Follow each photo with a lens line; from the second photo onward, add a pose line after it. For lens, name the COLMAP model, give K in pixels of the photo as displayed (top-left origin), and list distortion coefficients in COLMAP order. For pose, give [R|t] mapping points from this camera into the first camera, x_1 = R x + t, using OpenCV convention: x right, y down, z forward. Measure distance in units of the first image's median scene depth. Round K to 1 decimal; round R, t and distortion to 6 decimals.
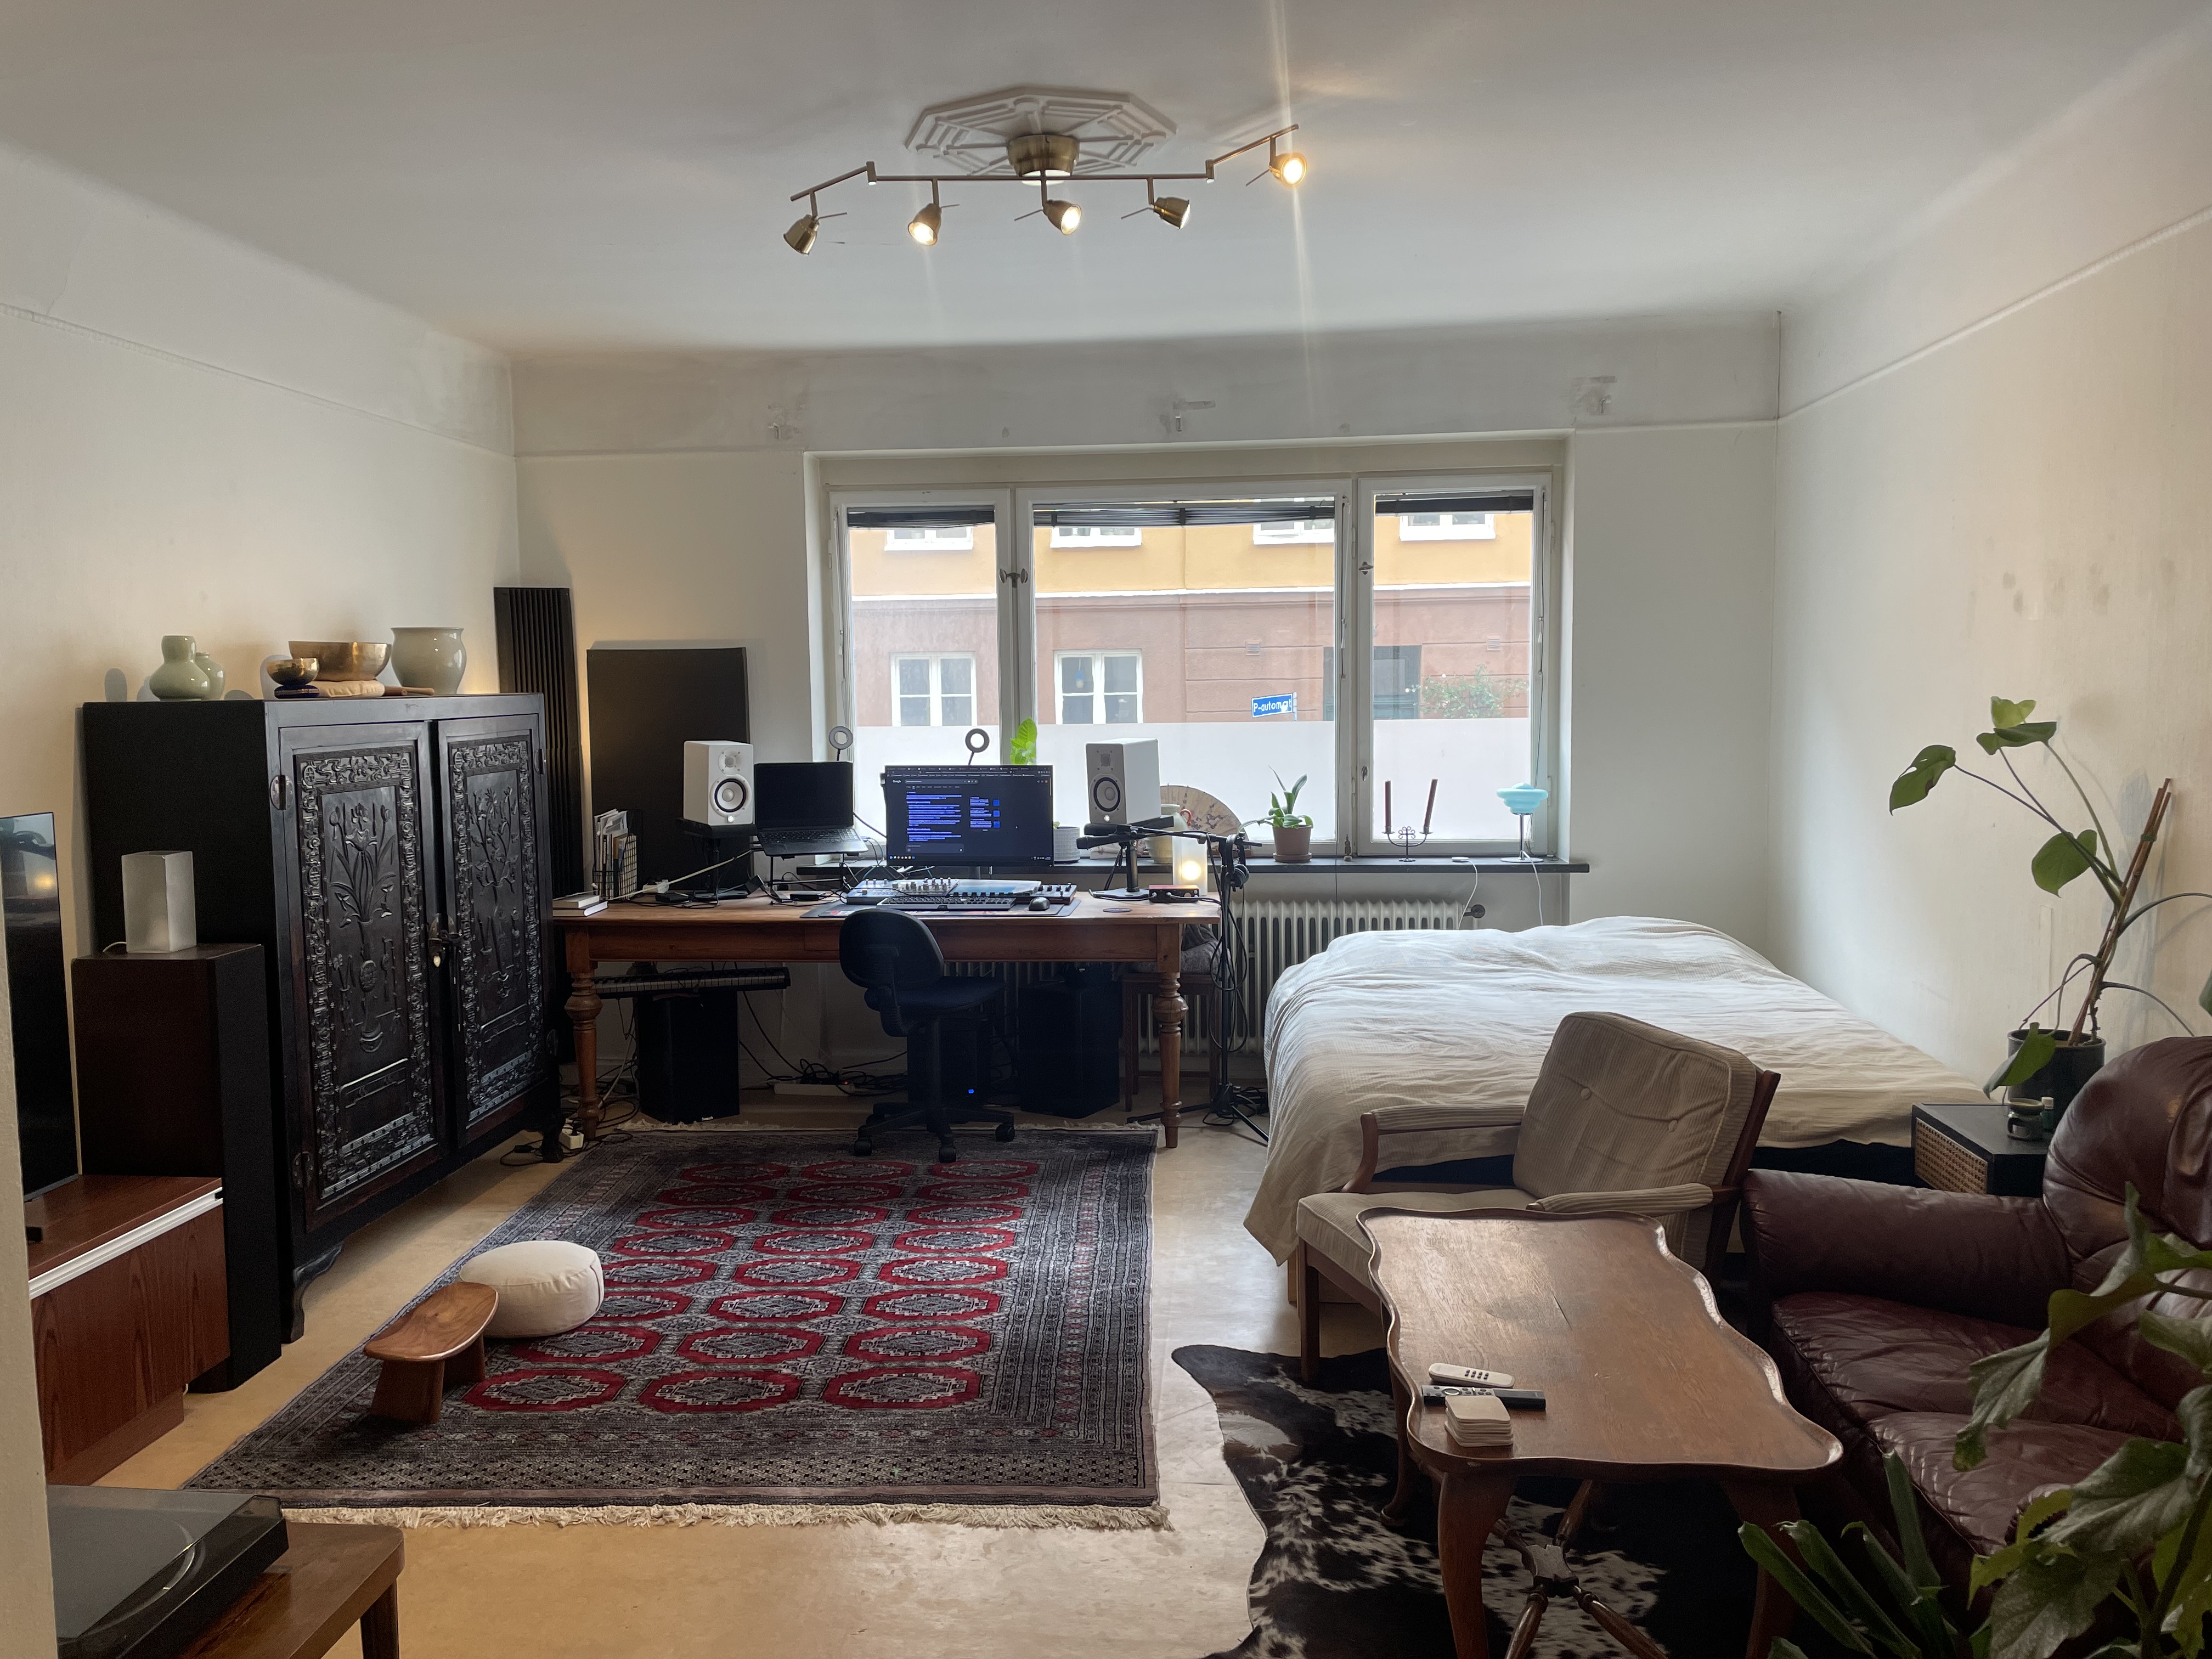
lens RADIAL K [[1708.8, 0, 1102.1], [0, 1708.8, 817.1], [0, 0, 1]] dist [0.096431, -0.101071]
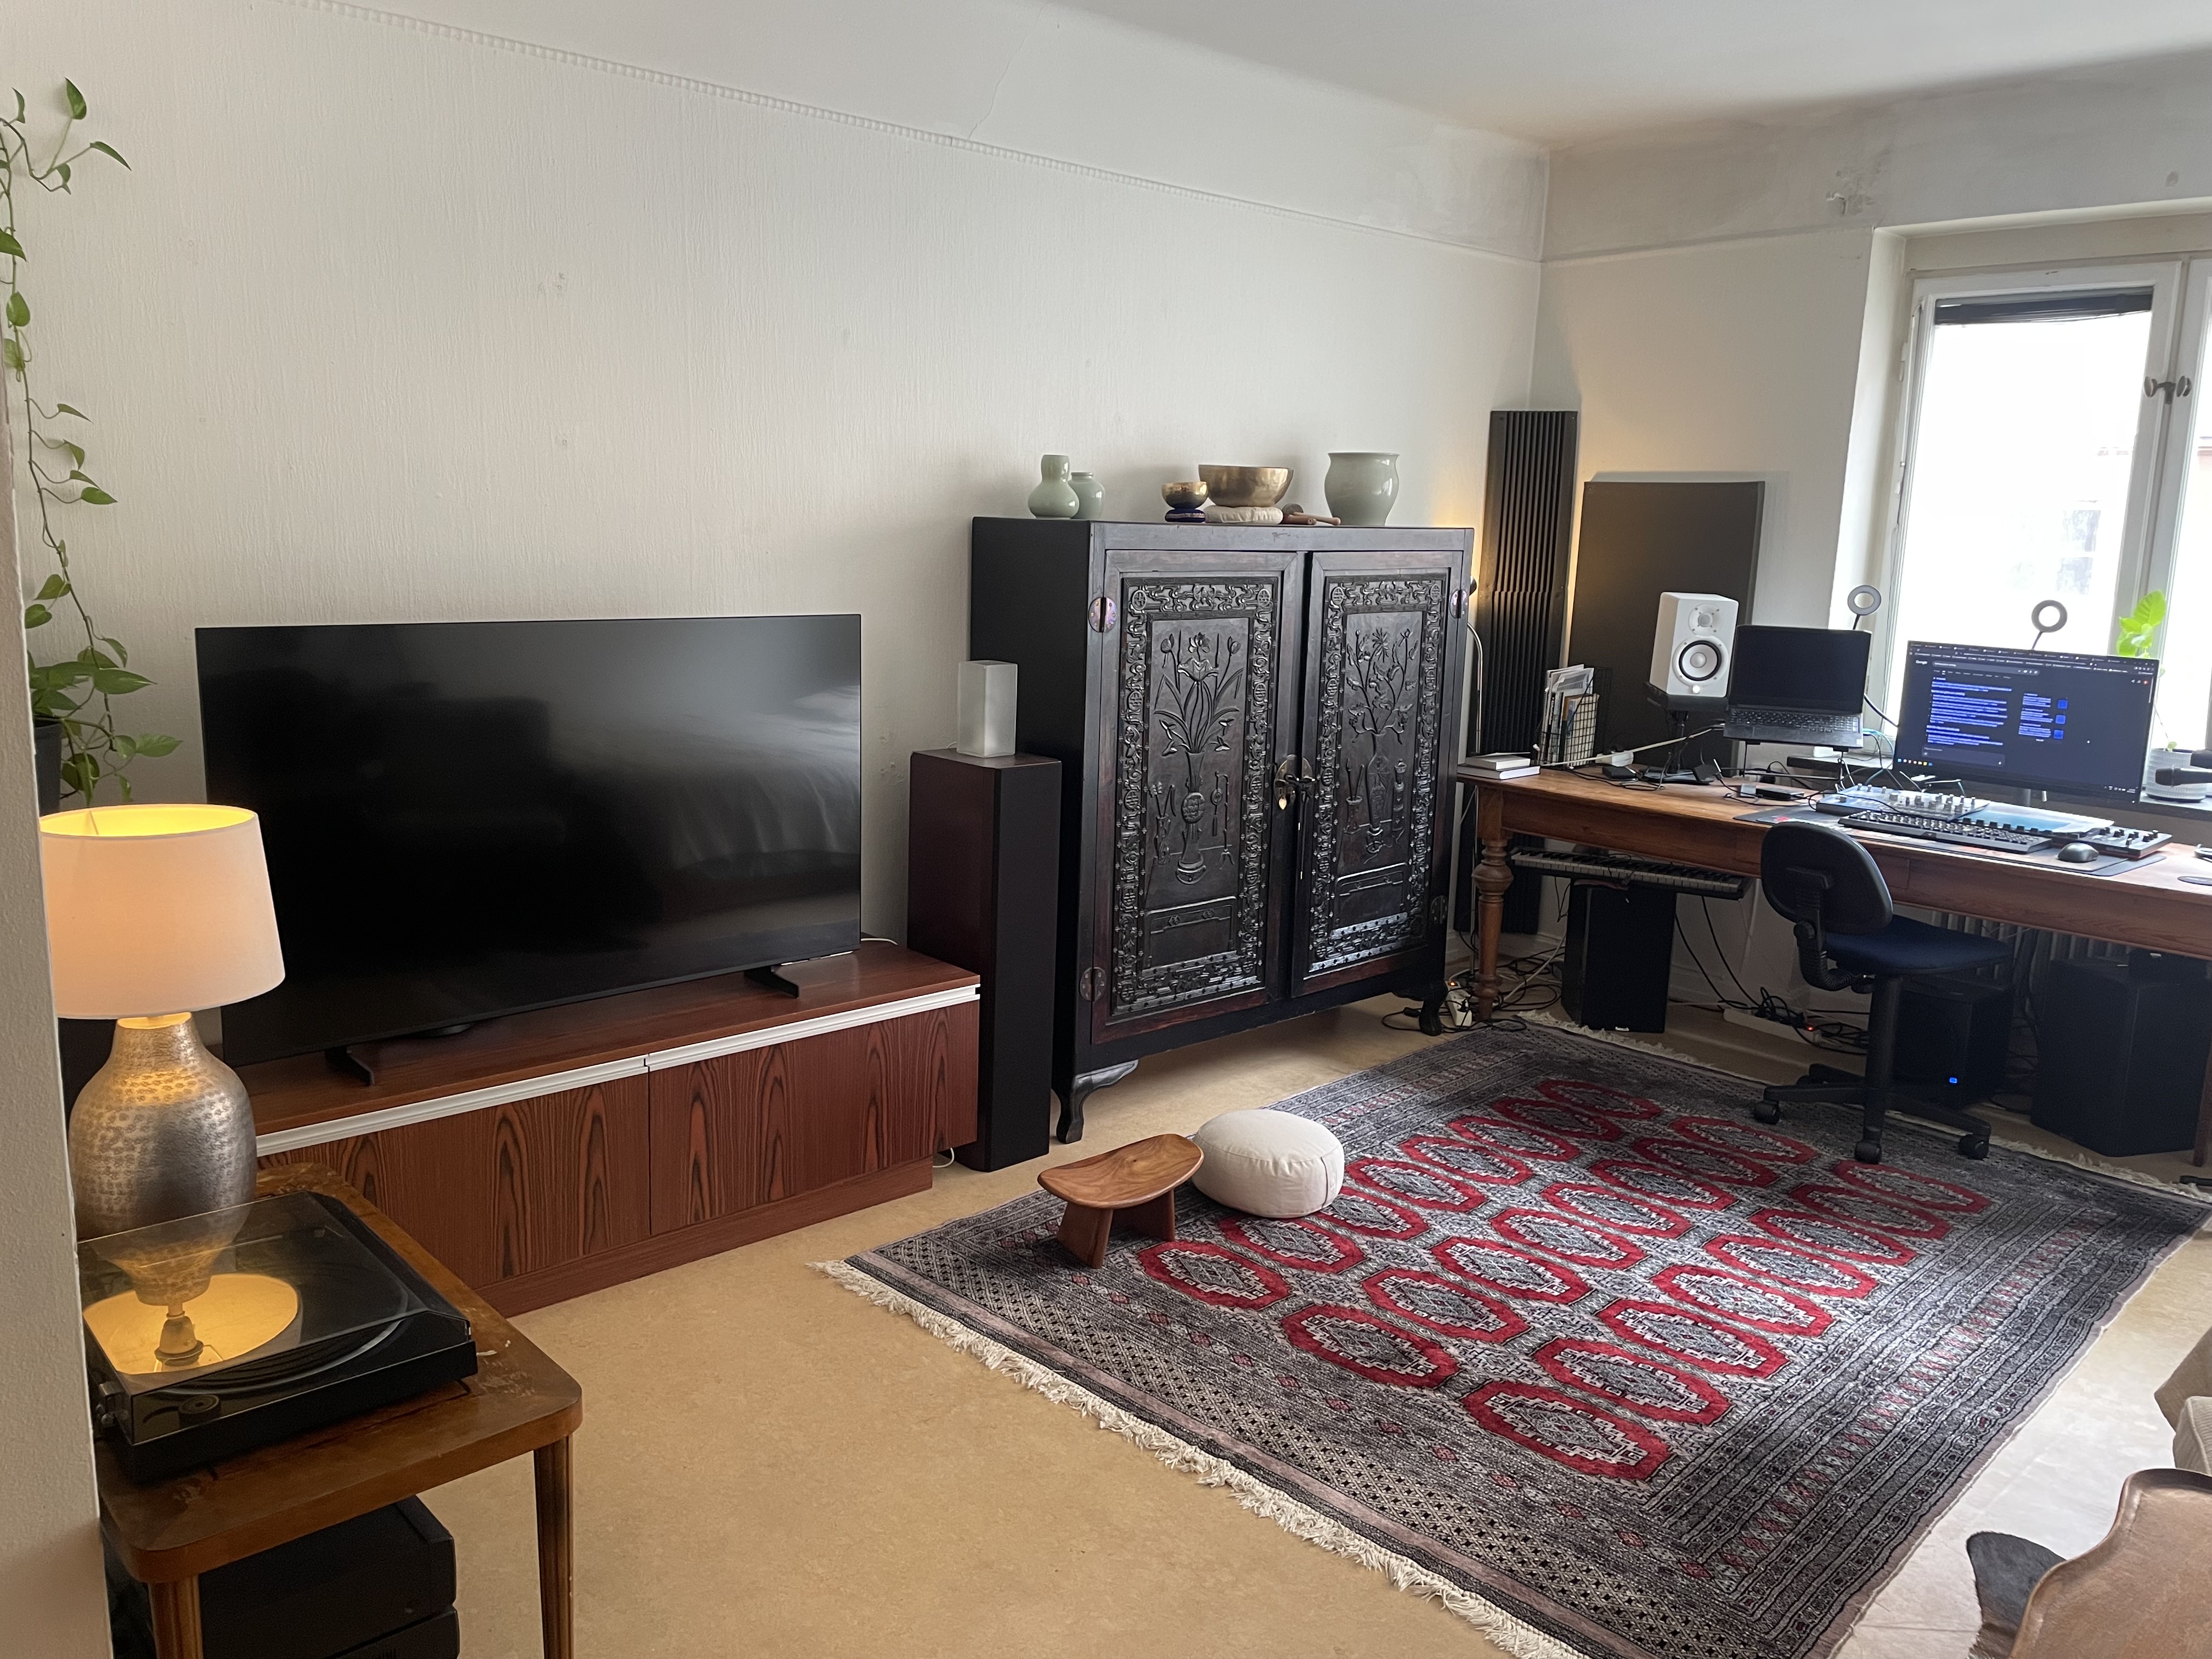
lens RADIAL K [[1708.8, 0, 1041.3], [0, 1708.8, 813.9], [0, 0, 1]] dist [0.096431, -0.101071]
pose [[0.735461, 0.154667, -0.659678, 0.144611], [-0.095628, 0.987547, 0.124925, -0.017131], [0.670785, -0.028793, 0.741093, 0.200177]]
